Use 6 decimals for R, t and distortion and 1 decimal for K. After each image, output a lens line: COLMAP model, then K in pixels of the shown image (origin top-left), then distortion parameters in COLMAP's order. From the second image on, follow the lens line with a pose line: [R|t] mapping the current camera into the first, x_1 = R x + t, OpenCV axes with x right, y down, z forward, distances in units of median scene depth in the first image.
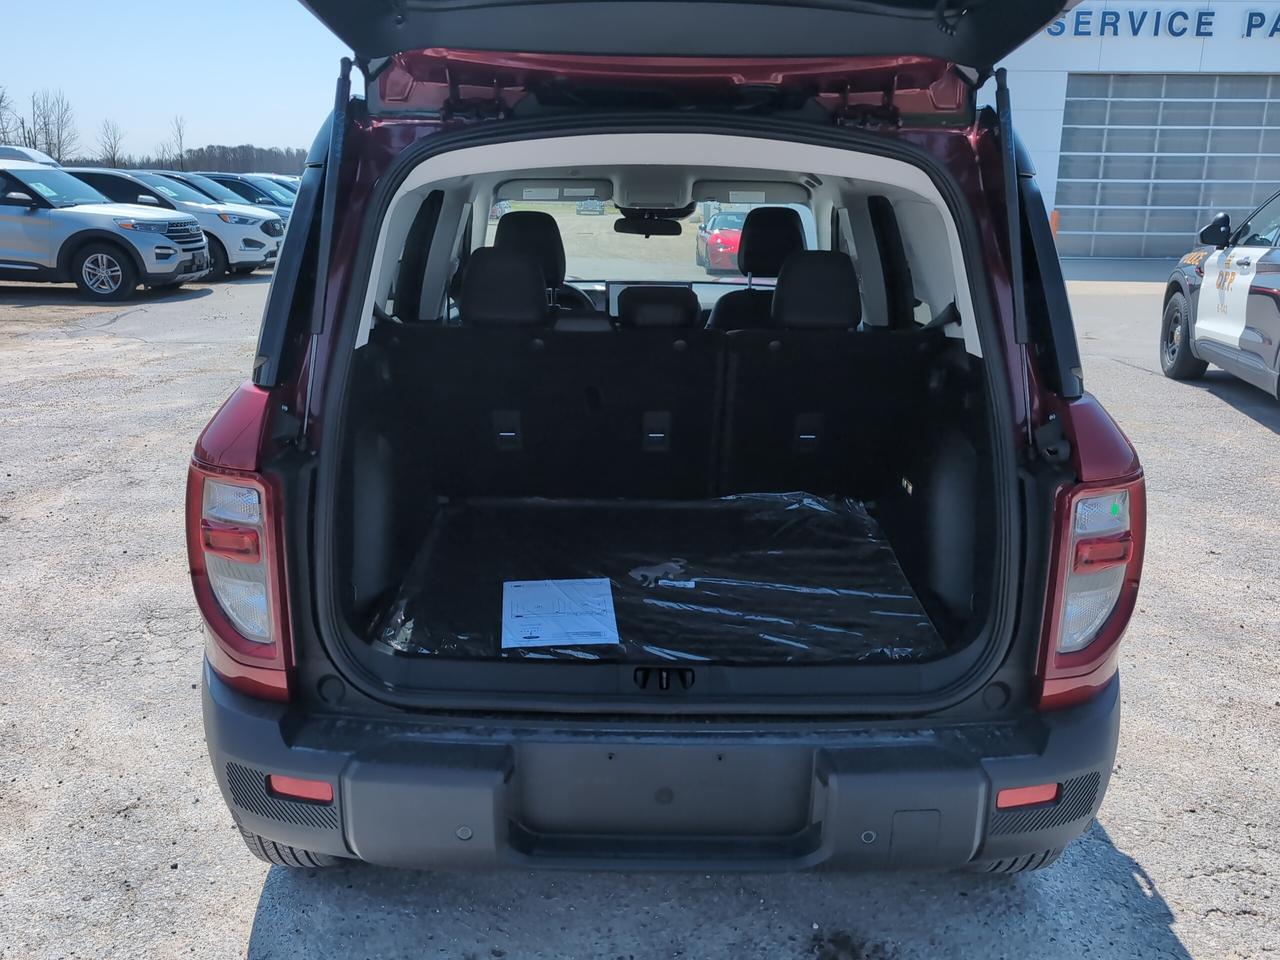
lens RADIAL K [[1046.3, 0, 640.0], [0, 1046.3, 480.0], [0, 0, 1]] dist [-0.002853, 0.000502]
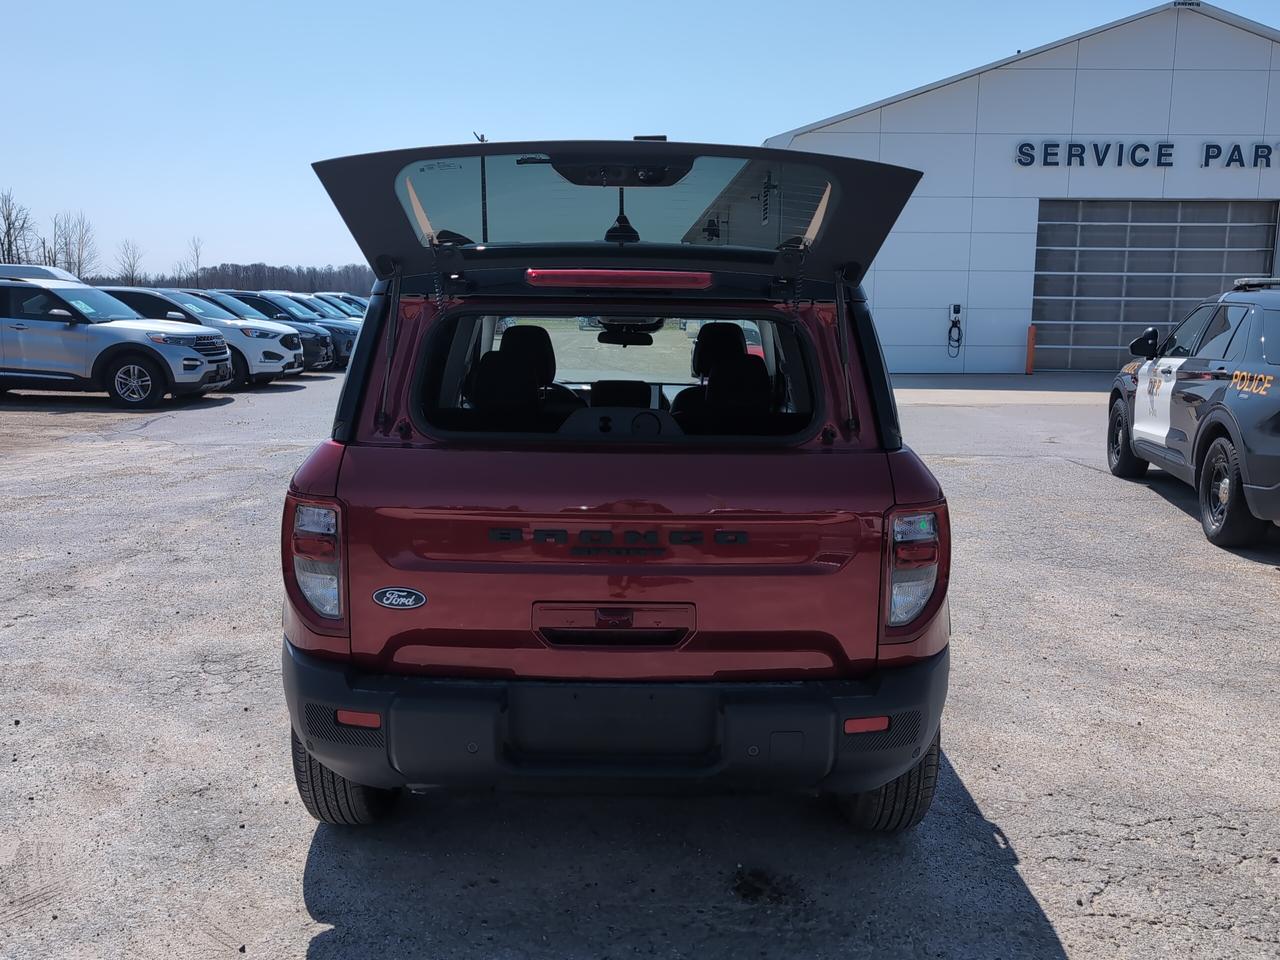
lens RADIAL K [[1046.3, 0, 640.0], [0, 1046.3, 480.0], [0, 0, 1]] dist [-0.002853, 0.000502]
pose [[0.999999, 0.000291, -0.001435, 0.022536], [-0.000442, 0.994395, -0.105729, 0.043210], [0.001396, 0.105729, 0.994394, -0.165278]]
